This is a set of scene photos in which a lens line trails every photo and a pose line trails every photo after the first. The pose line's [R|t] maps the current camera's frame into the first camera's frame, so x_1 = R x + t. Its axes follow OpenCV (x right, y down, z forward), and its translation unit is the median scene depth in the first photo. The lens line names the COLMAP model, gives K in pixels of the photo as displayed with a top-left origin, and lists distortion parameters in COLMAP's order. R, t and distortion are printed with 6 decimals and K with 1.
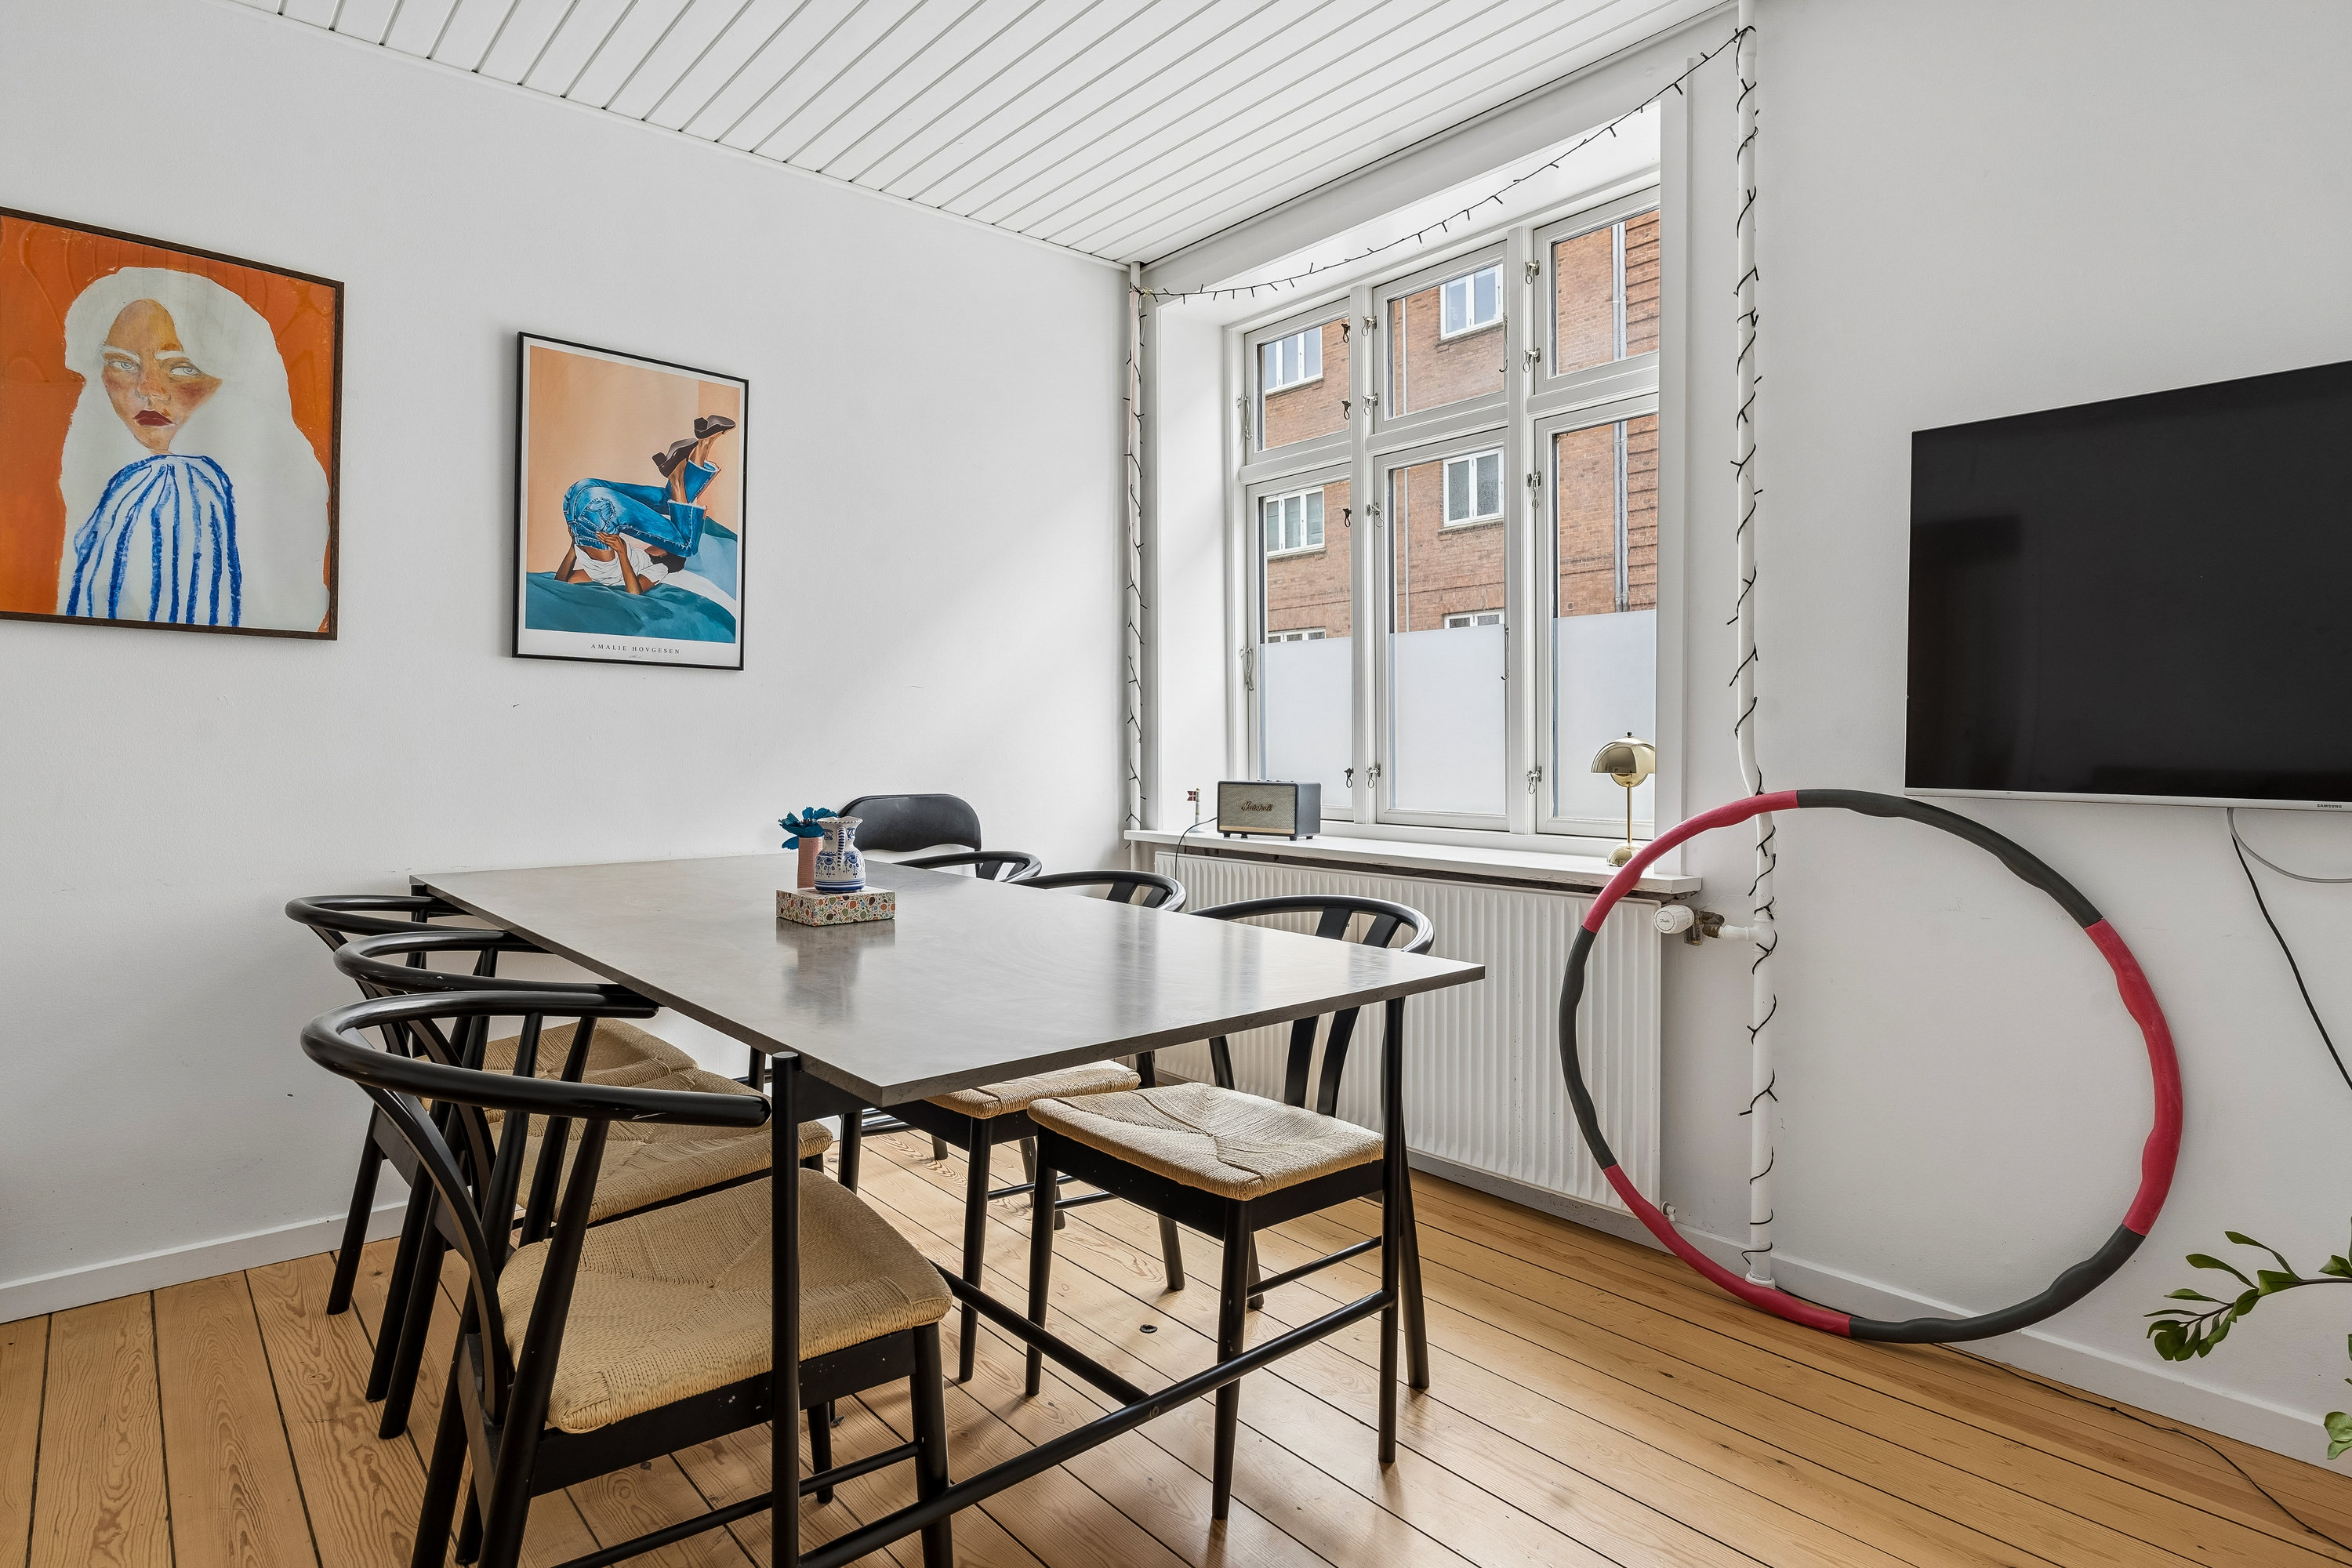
lens RADIAL K [[1243.4, 0, 1176.0], [0, 1243.4, 784.0], [0, 0, 1]] dist [-0.002003, -0.000509]
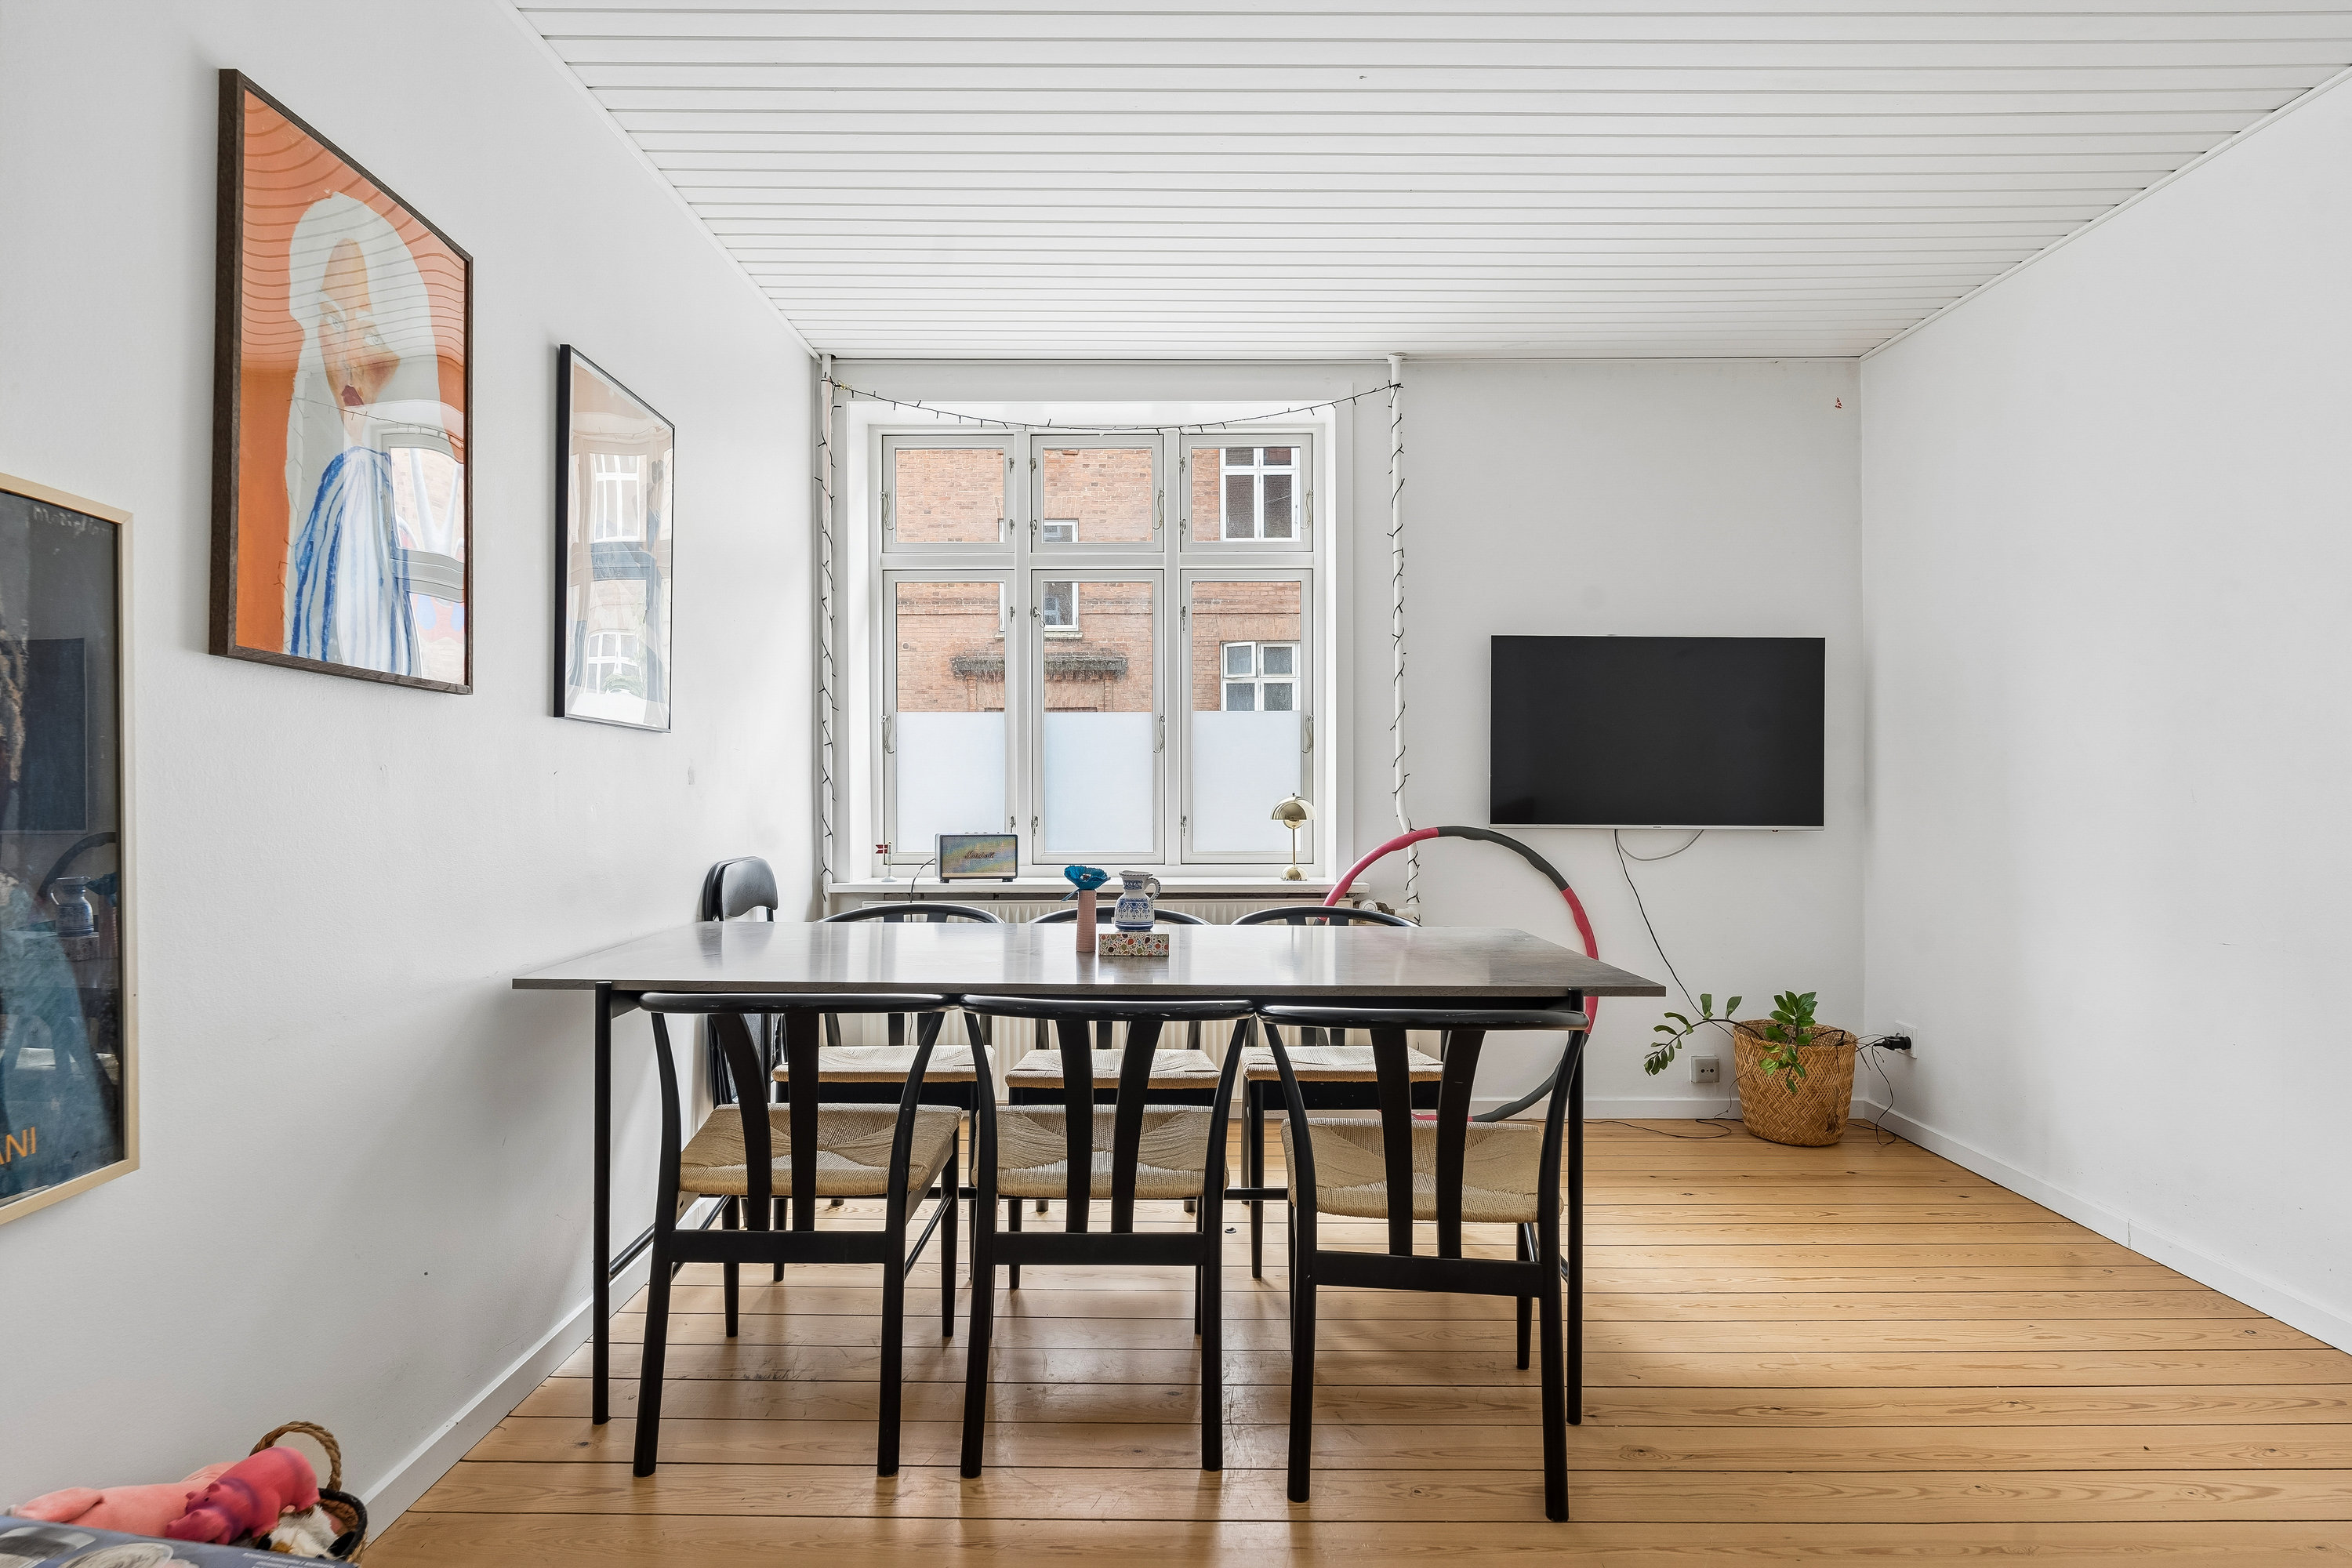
lens RADIAL K [[1258.3, 0, 1173.9], [0, 1258.3, 785.7], [0, 0, 1]] dist [0.001610, 0.001165]
pose [[0.640301, -0.004475, 0.768111, -0.912131], [0.027192, 0.999488, -0.016845, -0.027662], [-0.767642, 0.031672, 0.640095, 0.114862]]
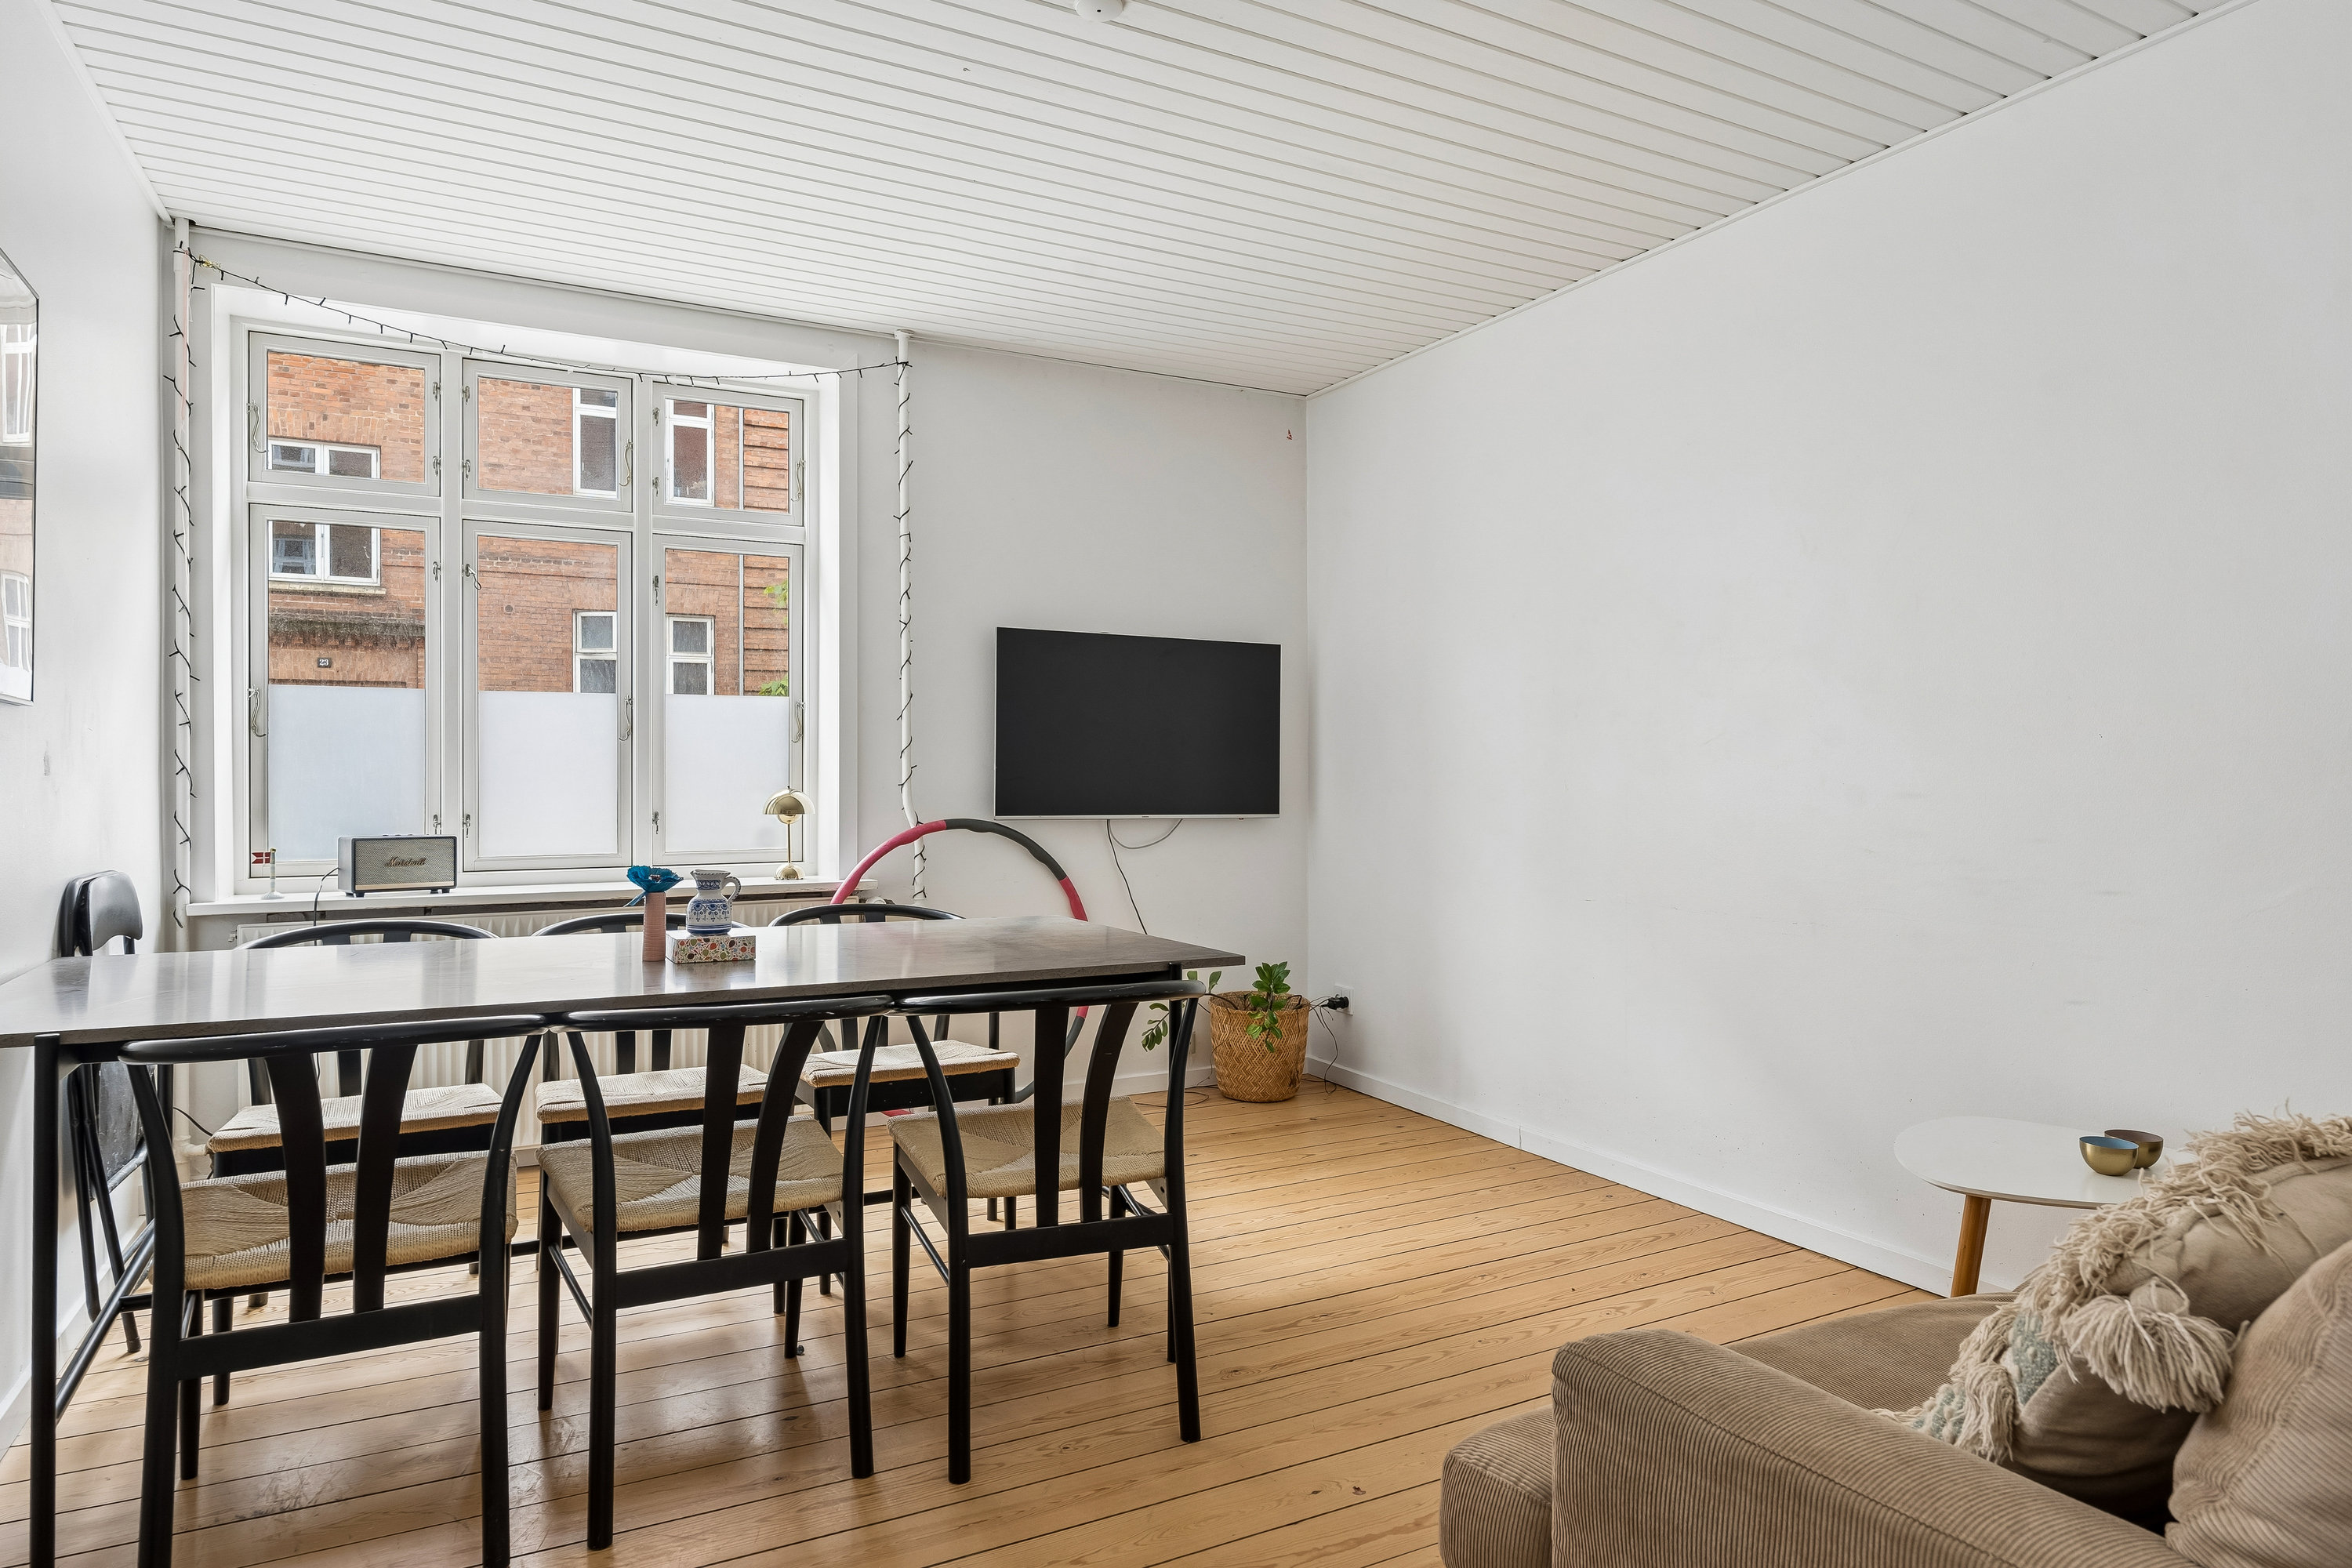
lens RADIAL K [[1361.6, 0, 1176.0], [0, 1361.6, 784.0], [0, 0, 1]] dist [0.001655, 0.000863]
pose [[0.210224, -0.007993, 0.977621, -1.055101], [0.032193, 0.999481, 0.001249, -0.030159], [-0.977123, 0.031210, 0.210372, 0.232387]]
